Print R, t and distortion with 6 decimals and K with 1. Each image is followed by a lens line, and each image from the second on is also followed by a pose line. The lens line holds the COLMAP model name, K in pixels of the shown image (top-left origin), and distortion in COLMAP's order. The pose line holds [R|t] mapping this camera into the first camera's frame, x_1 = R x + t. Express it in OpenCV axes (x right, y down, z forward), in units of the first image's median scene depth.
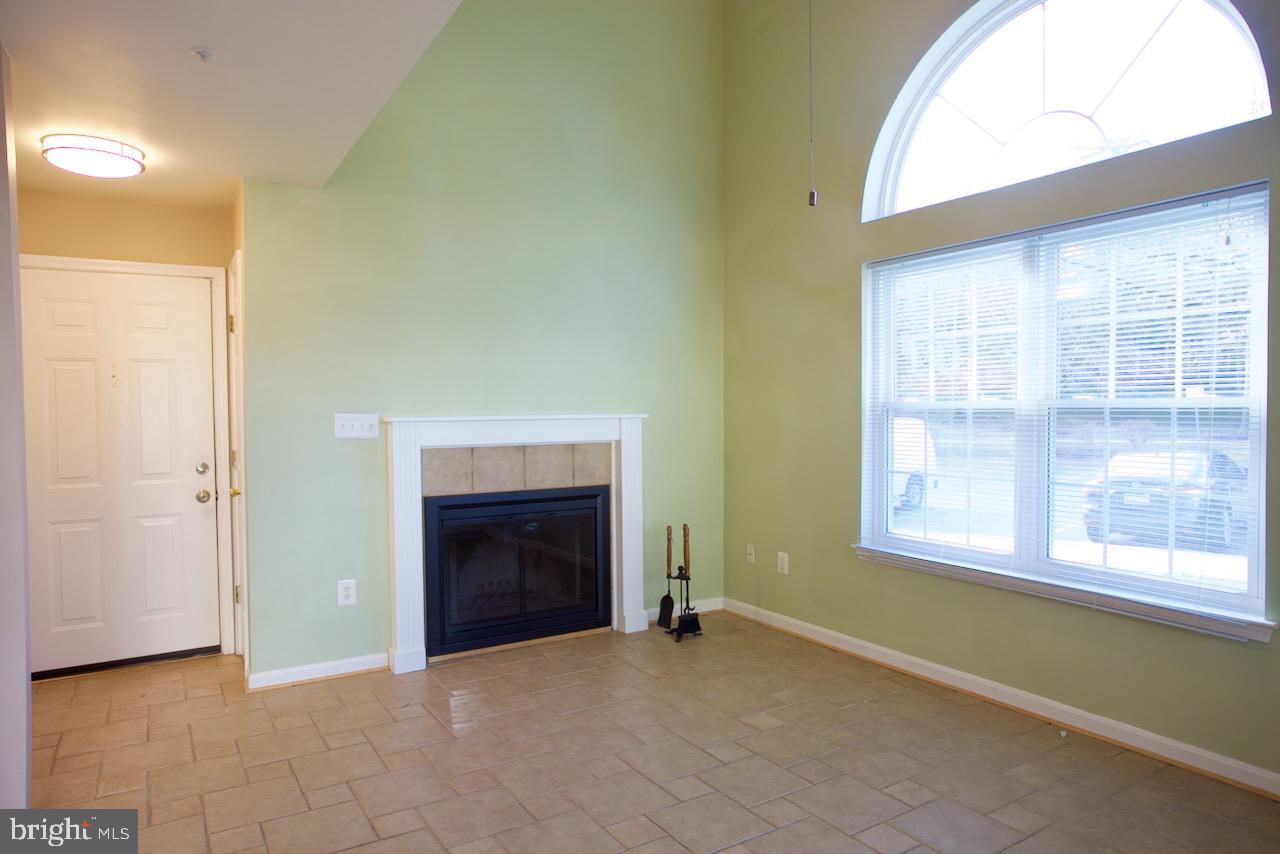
lens RADIAL K [[797.9, 0, 628.8], [0, 797.9, 425.8], [0, 0, 1]] dist [-0.052709, 0.043536]
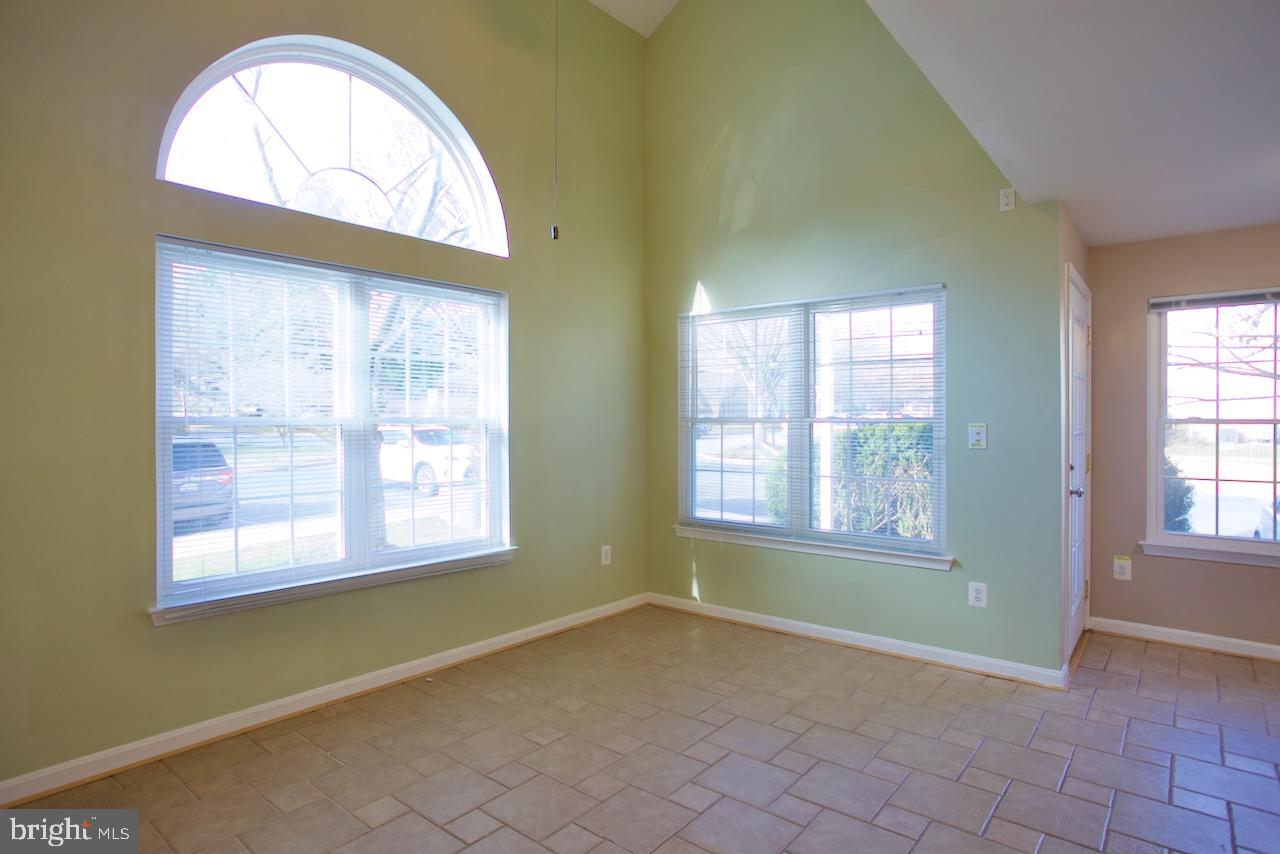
lens RADIAL K [[690.4, 0, 632.5], [0, 690.4, 424.4], [0, 0, 1]] dist [-0.035779, 0.002049]
pose [[-0.320671, 0.005759, 0.947173, -0.456403], [0.024478, 0.999698, 0.002209, -0.012301], [-0.946874, 0.023893, -0.320715, 0.776599]]
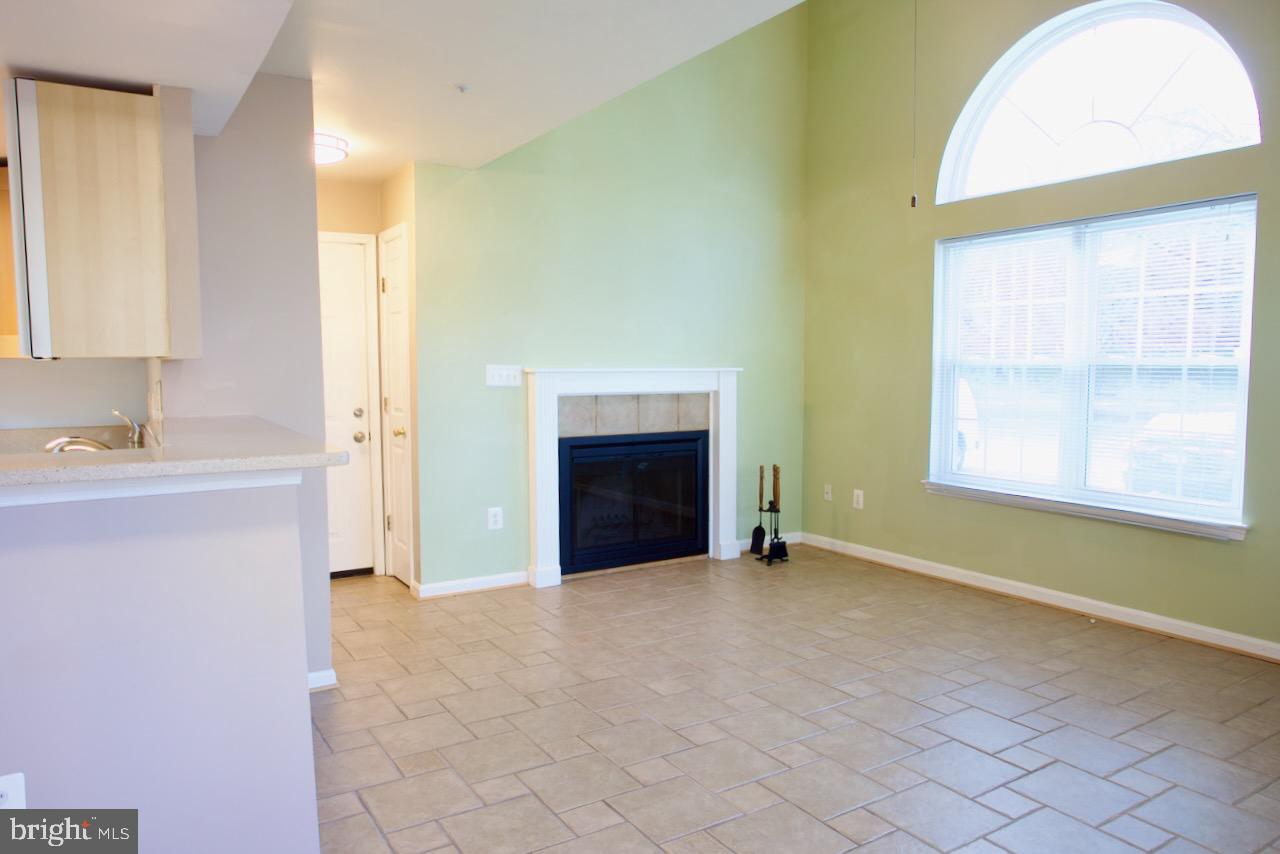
lens RADIAL K [[877.4, 0, 666.2], [0, 877.4, 425.3], [0, 0, 1]] dist [-0.061907, 0.066323]
pose [[0.999441, 0.005802, 0.032909, -0.140818], [-0.007326, 0.998897, 0.046375, 0.010974], [-0.032604, -0.046590, 0.998382, -0.275861]]
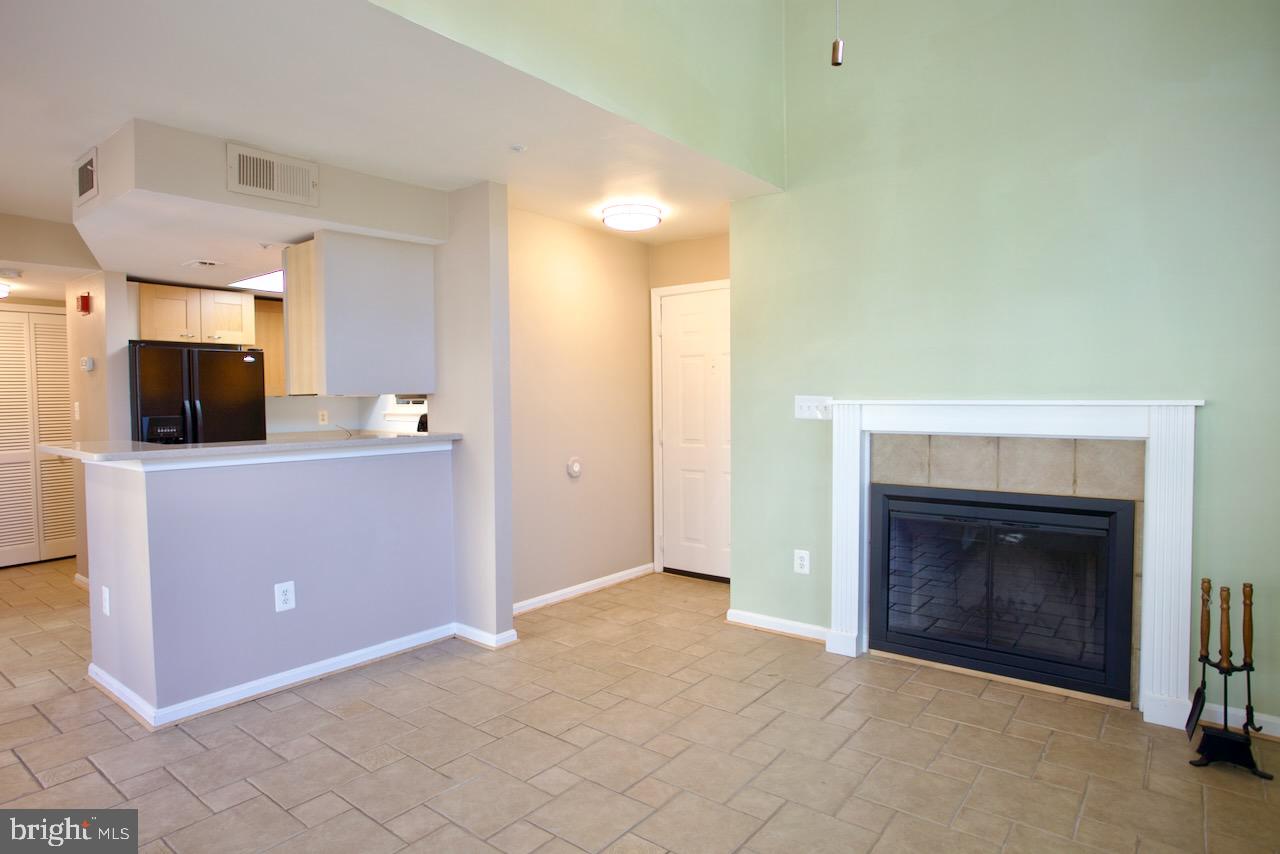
lens RADIAL K [[725.8, 0, 631.8], [0, 725.8, 425.9], [0, 0, 1]] dist [-0.064251, 0.039829]
pose [[0.340140, 0.045585, -0.939269, 0.454788], [-0.016705, 0.998960, 0.042432, -0.011867], [0.940226, 0.001257, 0.340548, 0.423407]]
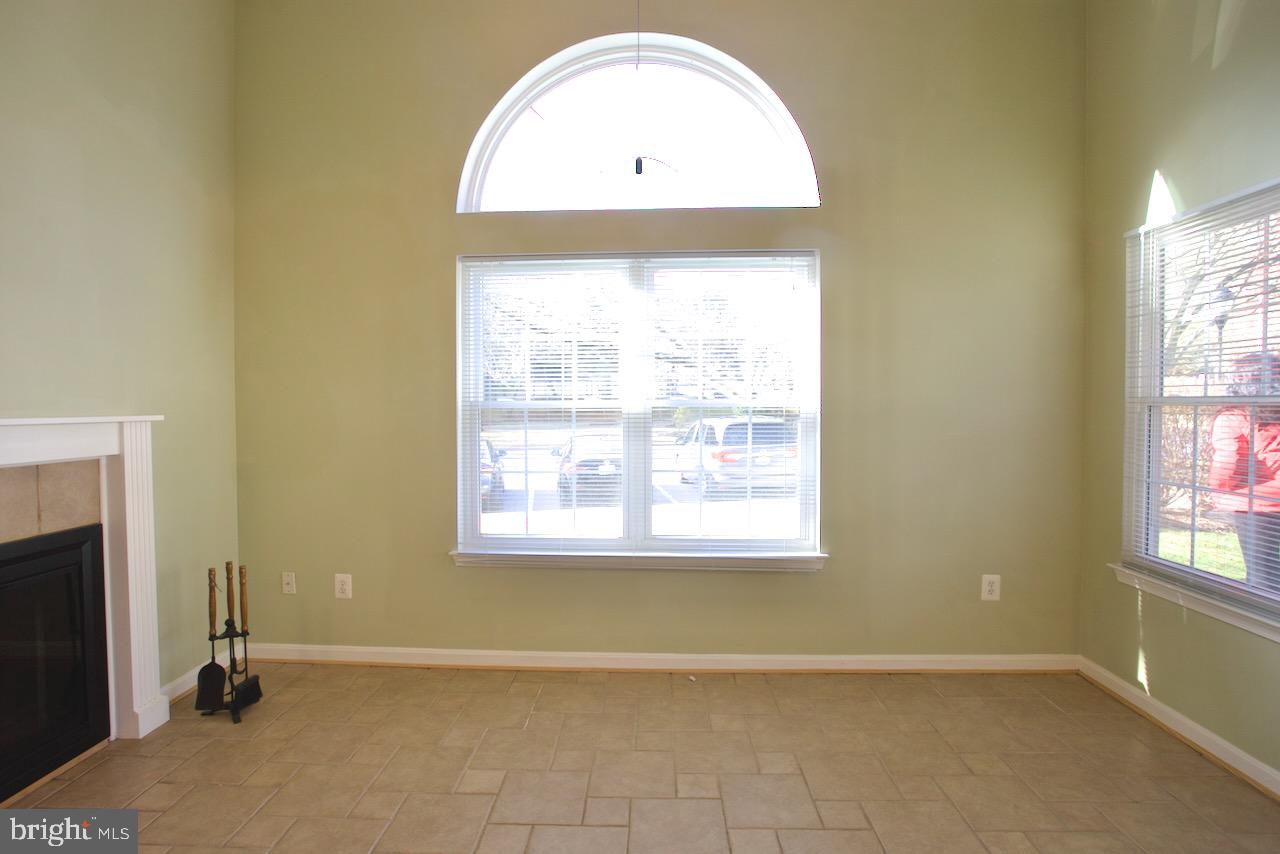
lens RADIAL K [[656.5, 0, 630.5], [0, 656.5, 424.3], [0, 0, 1]] dist [-0.082604, 0.042117]
pose [[0.556992, -0.017496, 0.830334, -0.238240], [0.017500, 0.999803, 0.009328, -0.005580], [-0.830333, 0.009335, 0.557189, 0.391797]]
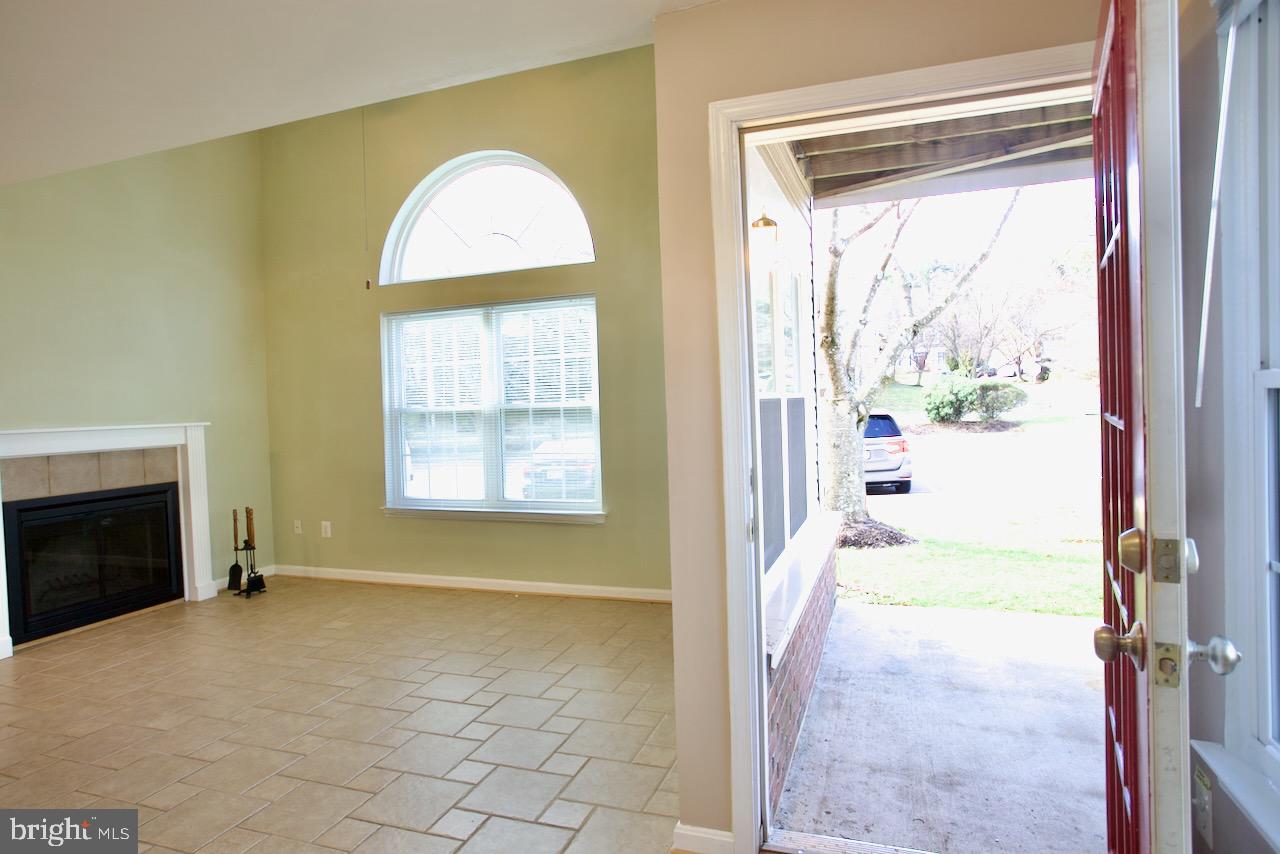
lens RADIAL K [[742.7, 0, 627.5], [0, 742.7, 424.8], [0, 0, 1]] dist [-0.065285, 0.045959]
pose [[0.783477, -0.034179, 0.620480, -0.194787], [0.039981, 0.999190, 0.004557, 0.011430], [-0.620133, 0.021237, 0.784209, -0.335823]]
